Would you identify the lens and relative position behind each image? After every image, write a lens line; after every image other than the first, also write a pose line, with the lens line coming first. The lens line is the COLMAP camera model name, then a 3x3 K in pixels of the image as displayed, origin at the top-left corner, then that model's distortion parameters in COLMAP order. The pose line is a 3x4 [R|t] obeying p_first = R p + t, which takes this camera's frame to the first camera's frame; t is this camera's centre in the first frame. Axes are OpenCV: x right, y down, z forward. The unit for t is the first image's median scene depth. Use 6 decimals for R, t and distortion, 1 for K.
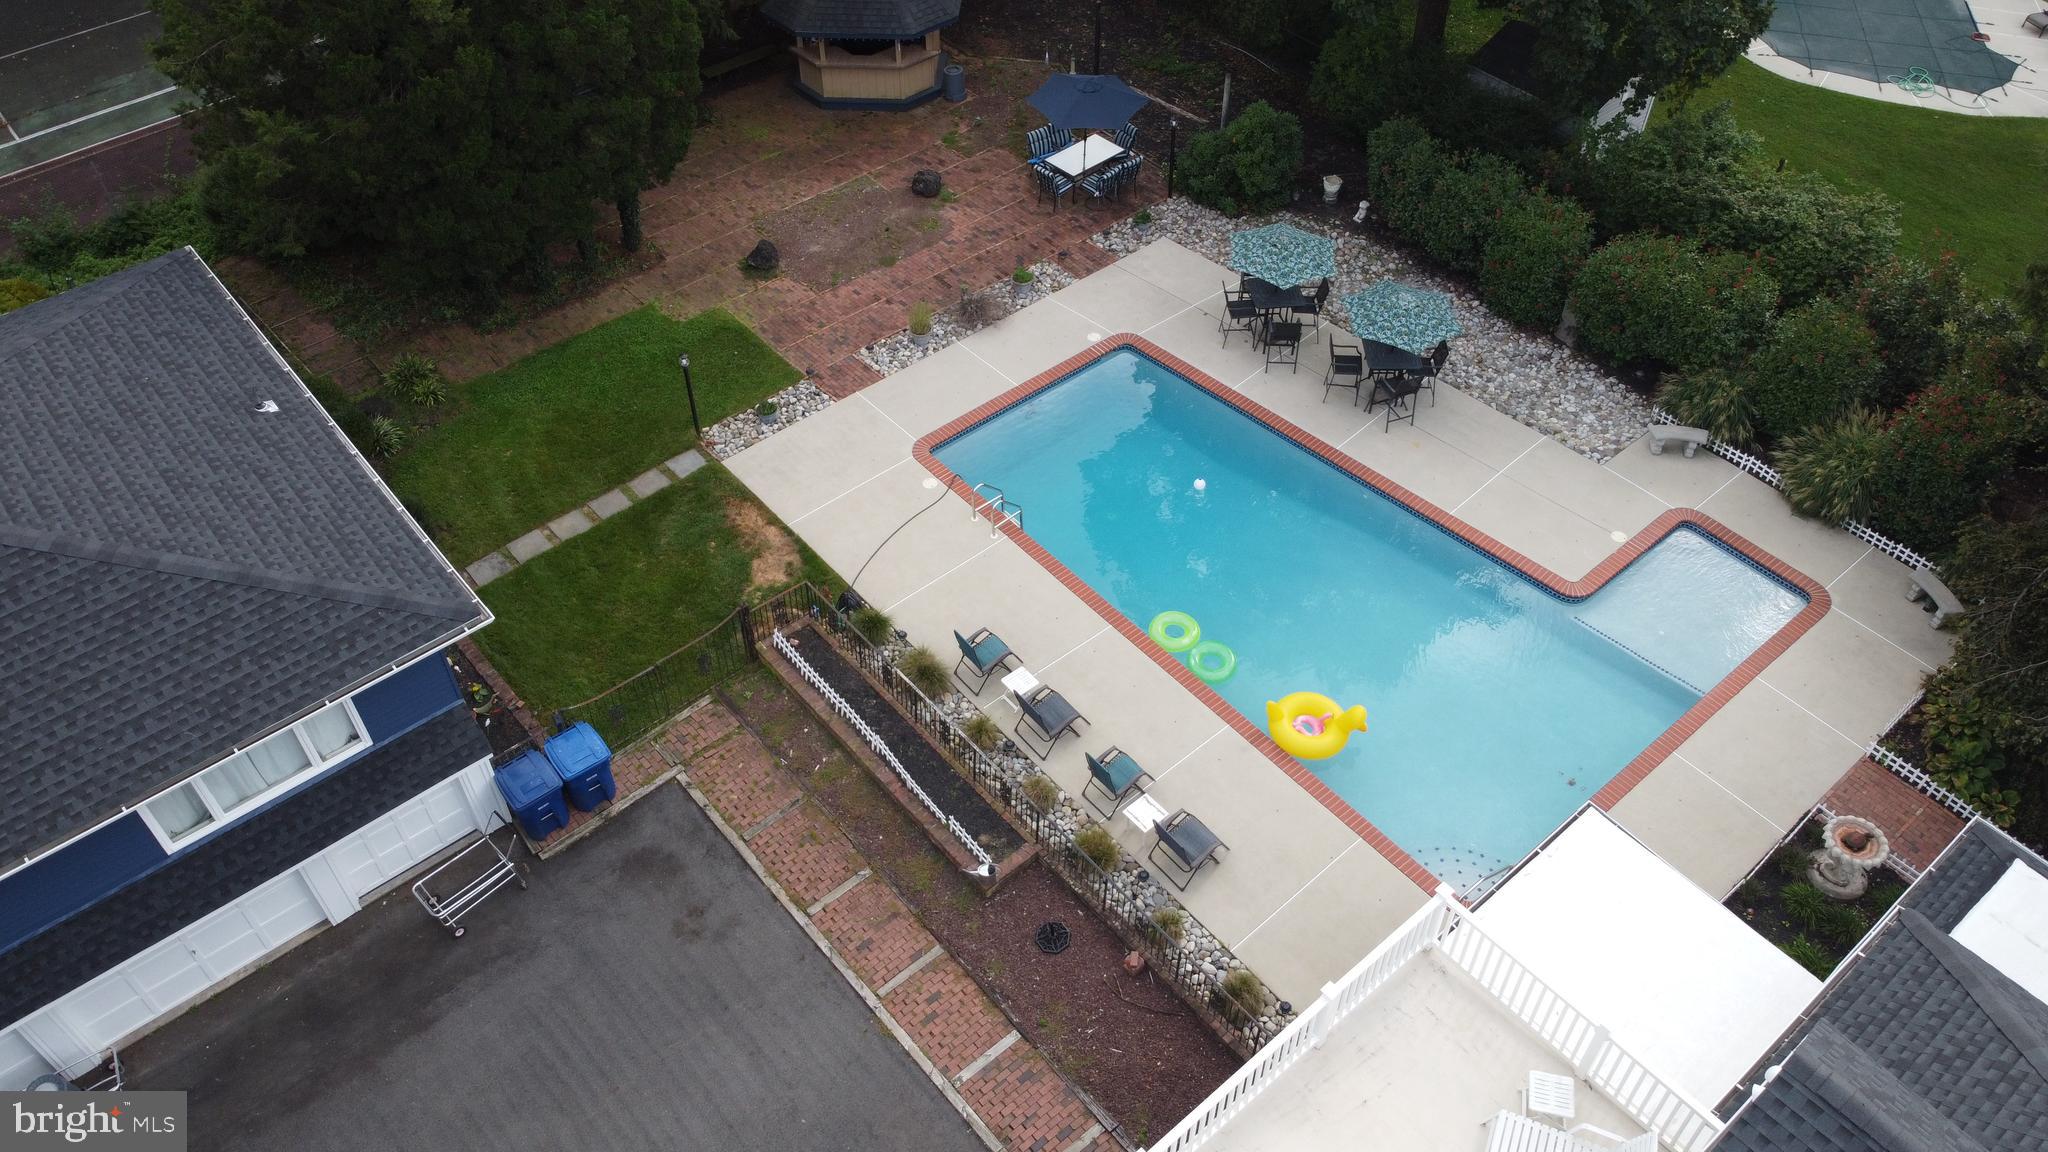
lens RADIAL K [[1544.0, 0, 1024.0], [0, 1544.0, 576.0], [0, 0, 1]] dist [0.001289, -0.000291]
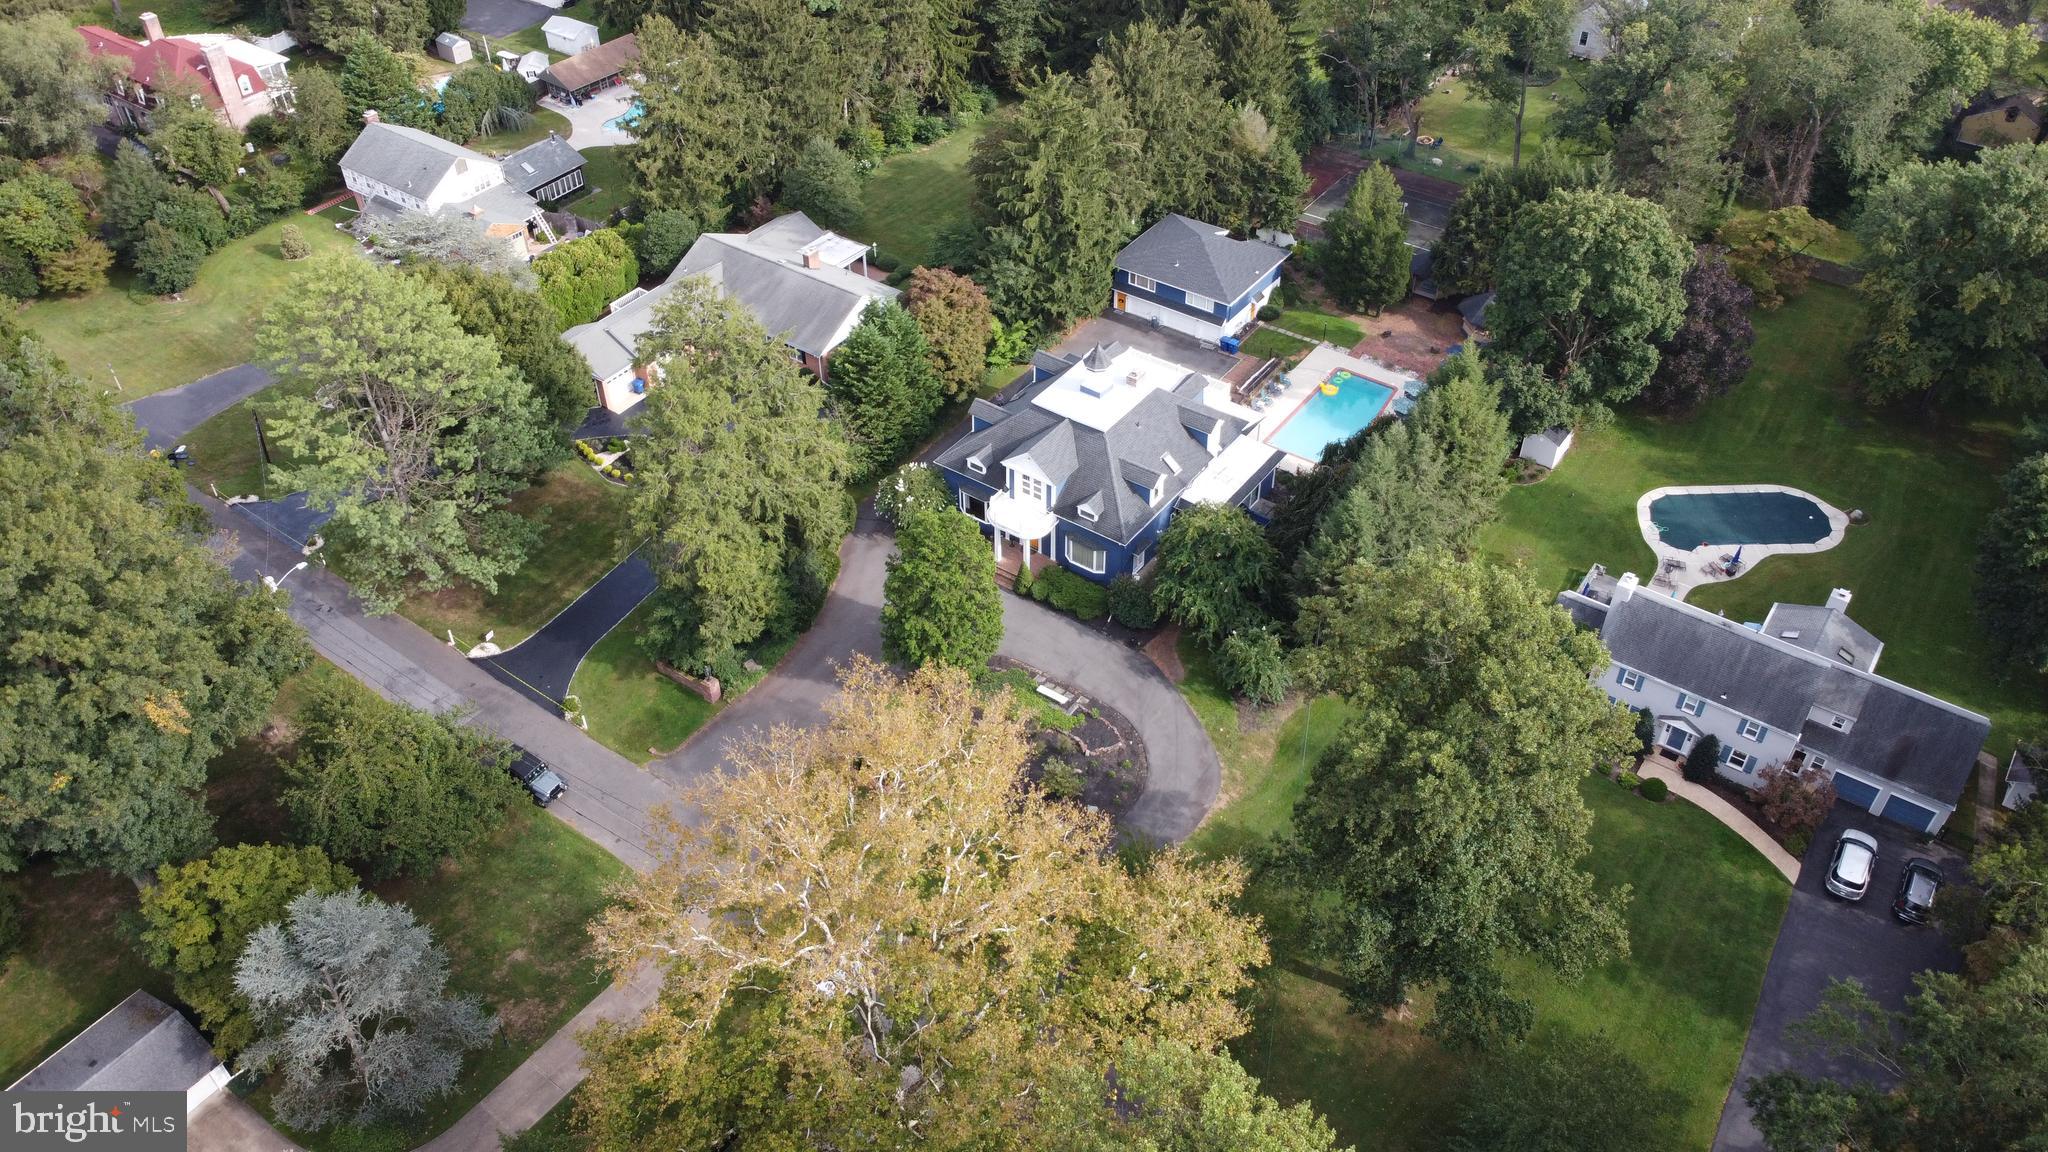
lens RADIAL K [[1544.0, 0, 1024.0], [0, 1544.0, 576.0], [0, 0, 1]] dist [0.001289, -0.000291]
pose [[0.244893, 0.638434, -0.729677, 3.521561], [-0.696245, 0.639552, 0.325907, -0.544096], [0.674737, 0.428222, 0.601129, -2.156041]]
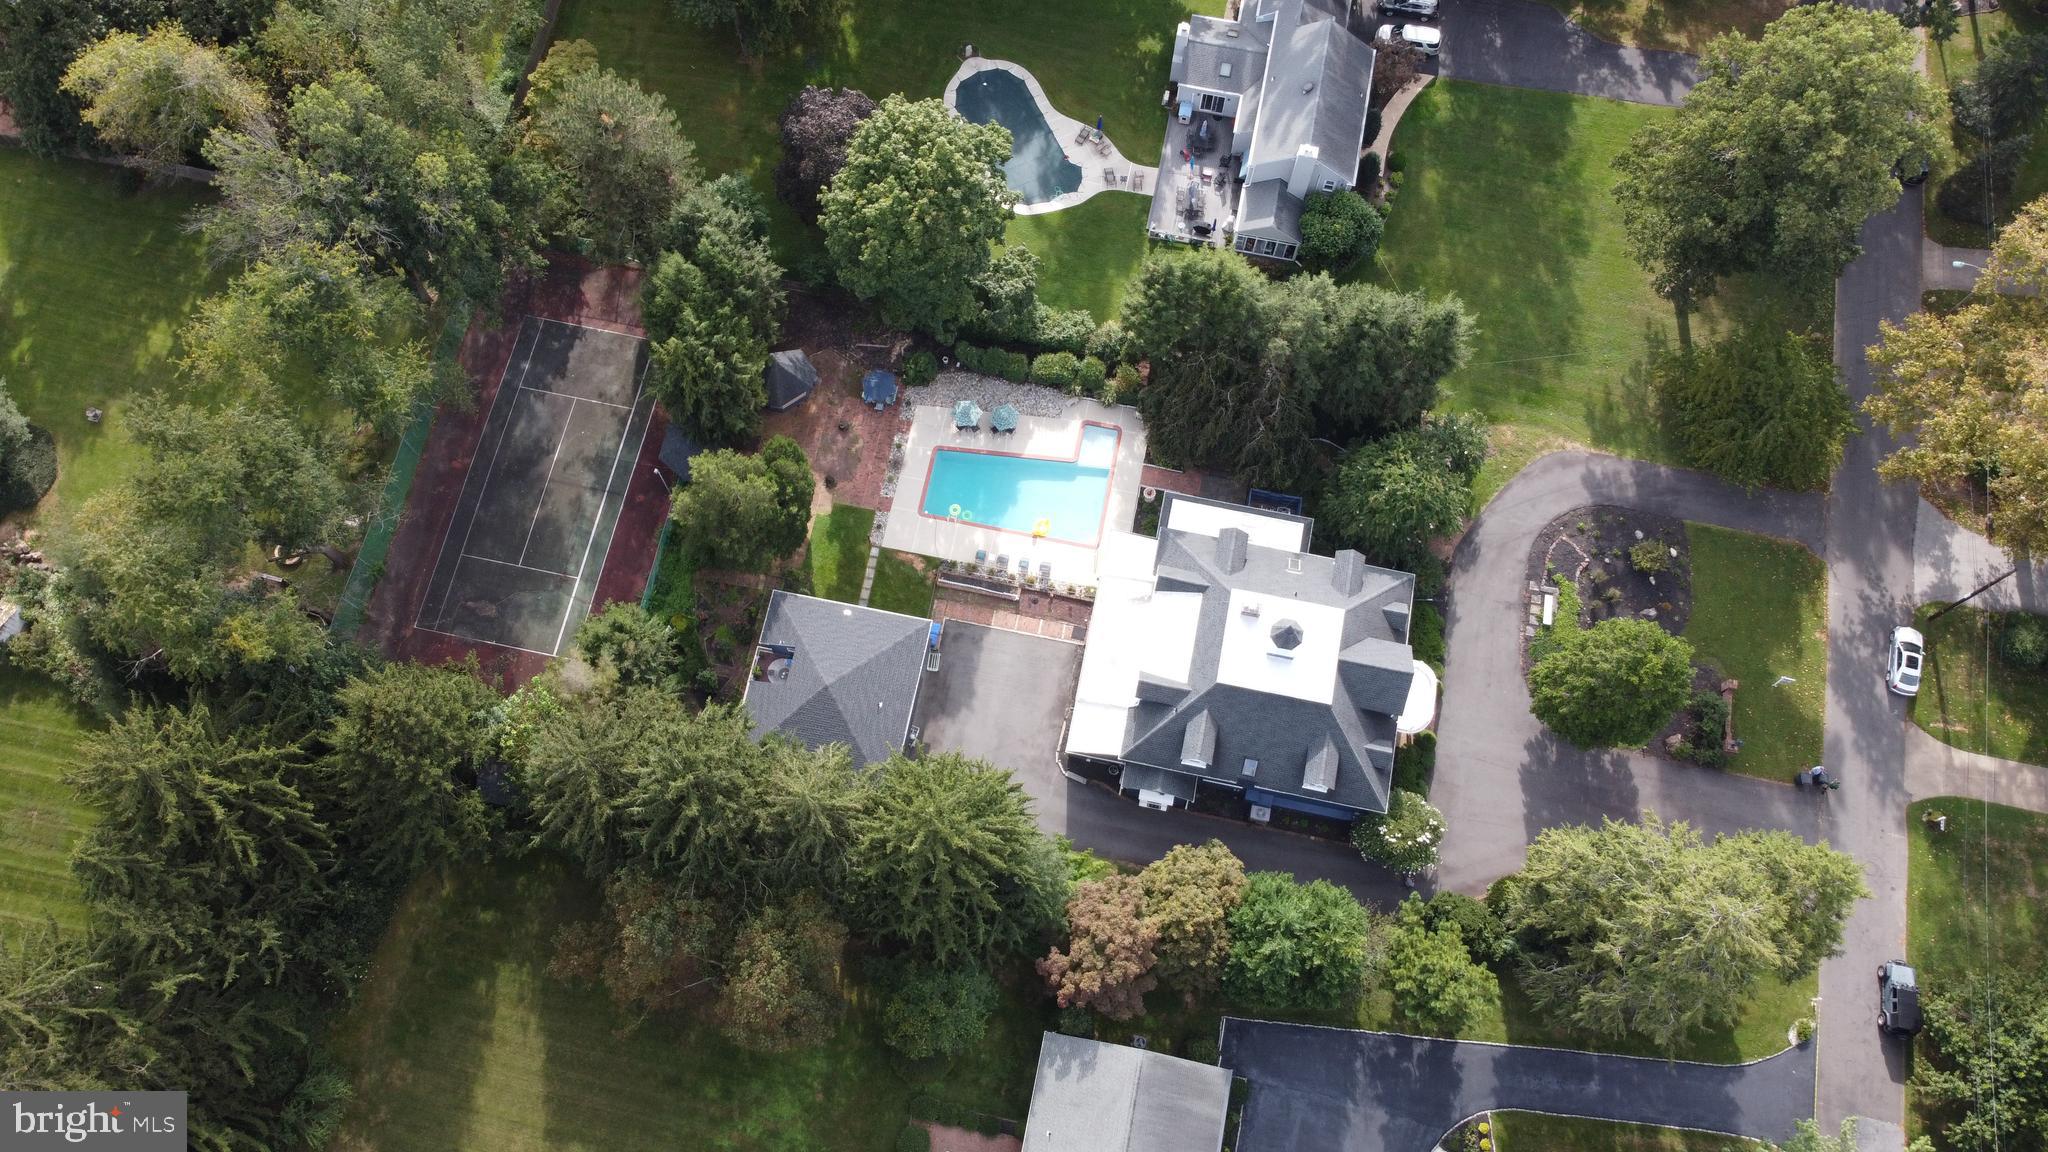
lens RADIAL K [[1544.0, 0, 1024.0], [0, 1544.0, 576.0], [0, 0, 1]] dist [0.001289, -0.000291]
pose [[0.784499, -0.580971, 0.216874, -0.821586], [0.439592, 0.767665, 0.466315, -1.711038], [-0.437402, -0.270488, 0.857622, -2.560663]]
